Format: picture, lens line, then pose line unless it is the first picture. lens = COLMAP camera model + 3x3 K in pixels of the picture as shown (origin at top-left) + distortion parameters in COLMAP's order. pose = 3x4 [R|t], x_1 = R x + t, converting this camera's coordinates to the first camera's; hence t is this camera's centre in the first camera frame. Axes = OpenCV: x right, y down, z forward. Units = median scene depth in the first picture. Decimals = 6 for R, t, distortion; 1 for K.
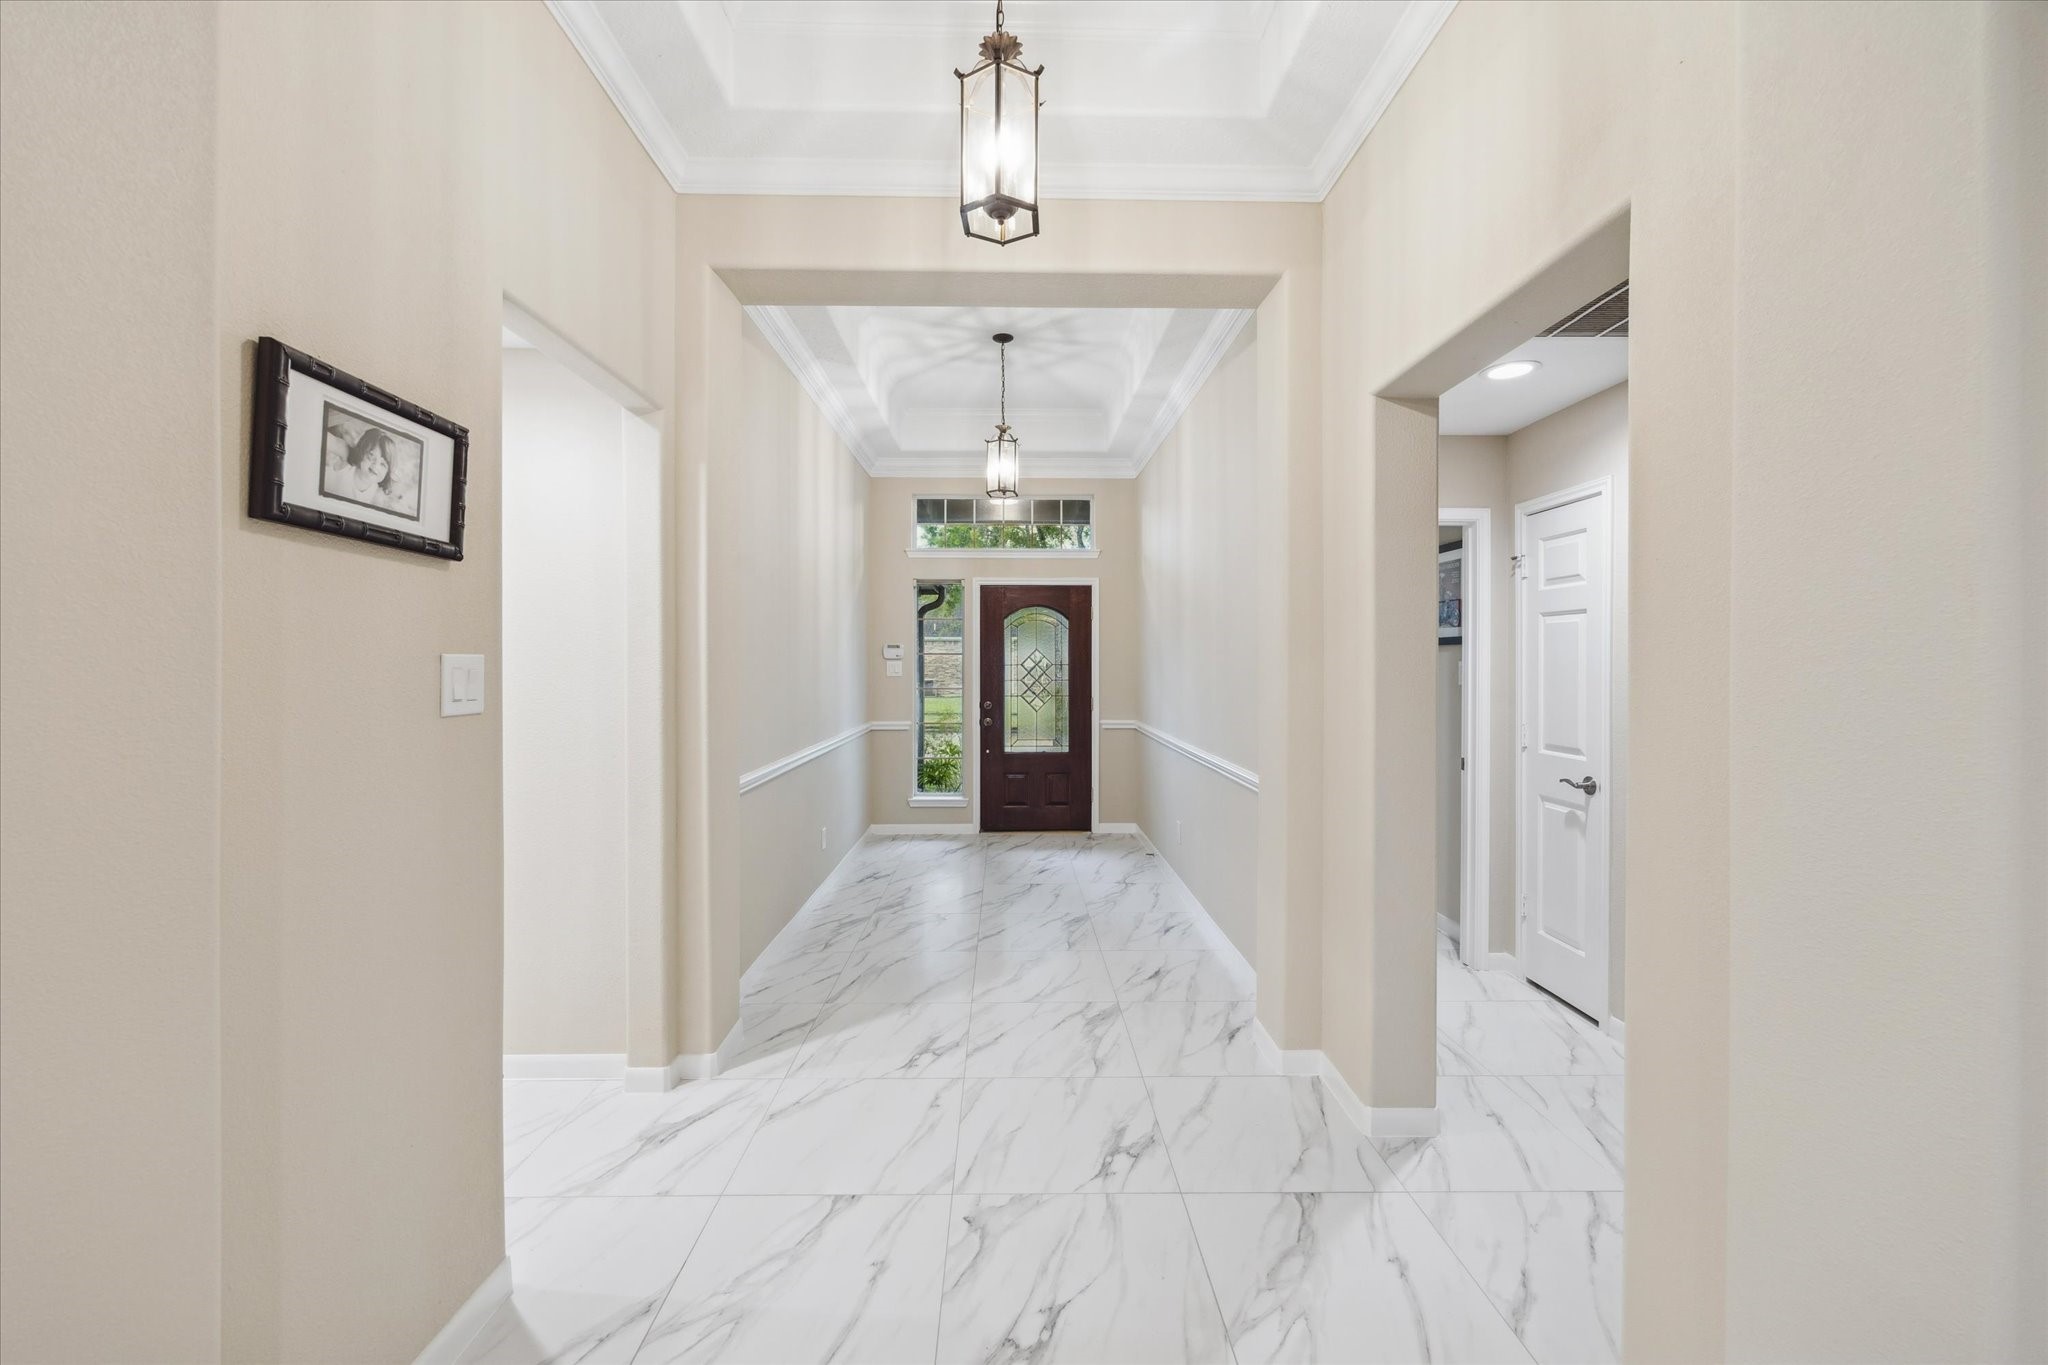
lens RADIAL K [[797.9, 0, 1024.8], [0, 797.9, 670.7], [0, 0, 1]] dist [-0.022911, 0.002901]
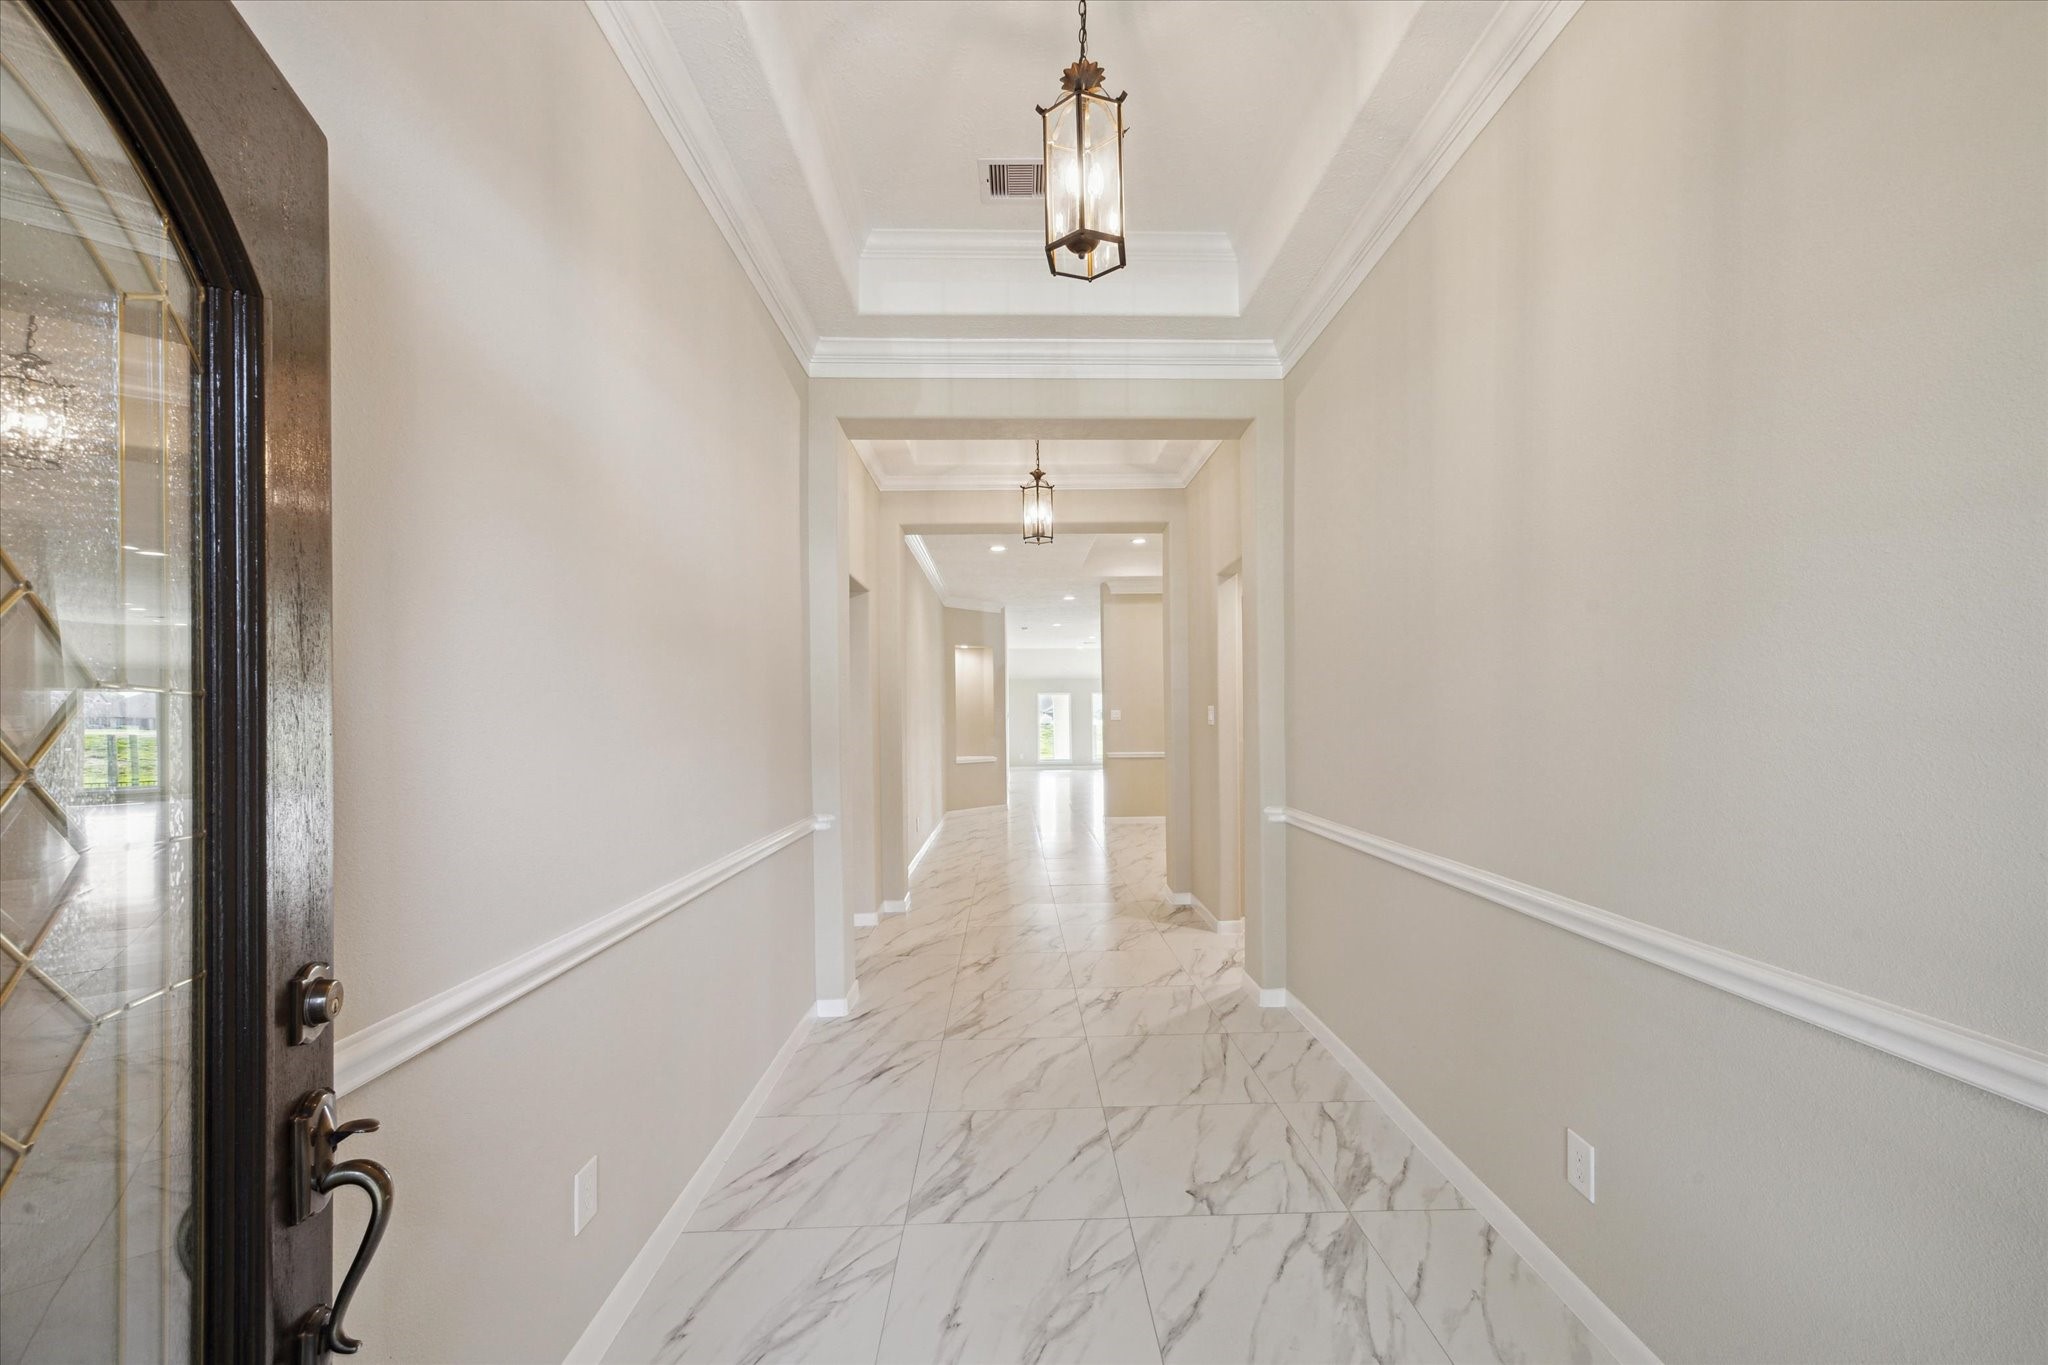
lens RADIAL K [[797.9, 0, 1020.4], [0, 797.9, 696.8], [0, 0, 1]] dist [-0.022911, 0.002901]
pose [[-0.999911, 0.006180, 0.011818, 0.003755], [0.005994, 0.999858, -0.015760, -0.005434], [-0.011914, -0.015688, -0.999806, 2.050658]]
